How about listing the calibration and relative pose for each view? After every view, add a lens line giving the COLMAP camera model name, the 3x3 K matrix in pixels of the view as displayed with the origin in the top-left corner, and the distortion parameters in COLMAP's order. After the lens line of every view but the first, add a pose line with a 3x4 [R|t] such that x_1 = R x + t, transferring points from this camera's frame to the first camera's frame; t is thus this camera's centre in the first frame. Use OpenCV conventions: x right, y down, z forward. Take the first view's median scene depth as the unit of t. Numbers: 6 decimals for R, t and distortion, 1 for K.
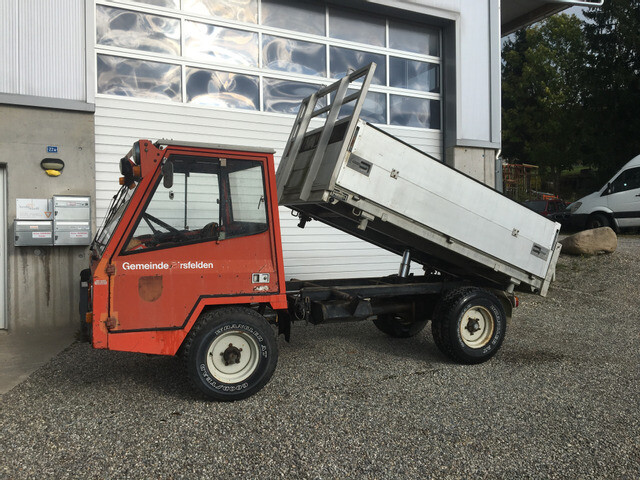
lens RADIAL K [[540.5, 0, 324.3], [0, 540.5, 239.4], [0, 0, 1]] dist [0.082649, -0.110542]
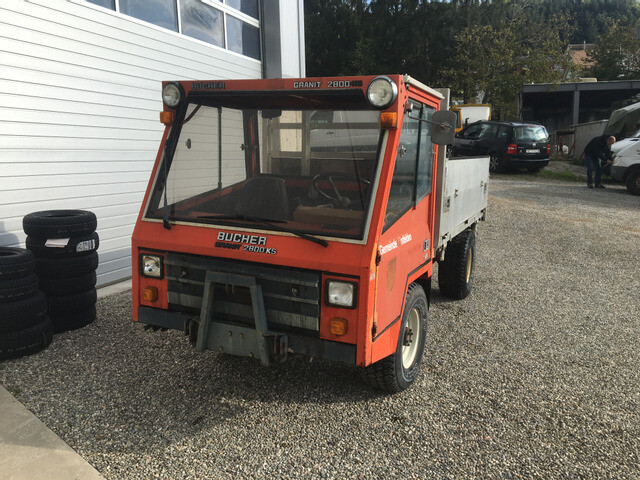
lens RADIAL K [[540.5, 0, 324.6], [0, 540.5, 239.0], [0, 0, 1]] dist [0.082649, -0.110542]
pose [[0.760005, -0.105262, 0.641337, -0.802251], [0.020296, 0.990160, 0.138463, -0.060567], [-0.649600, -0.092216, 0.754662, 0.450048]]
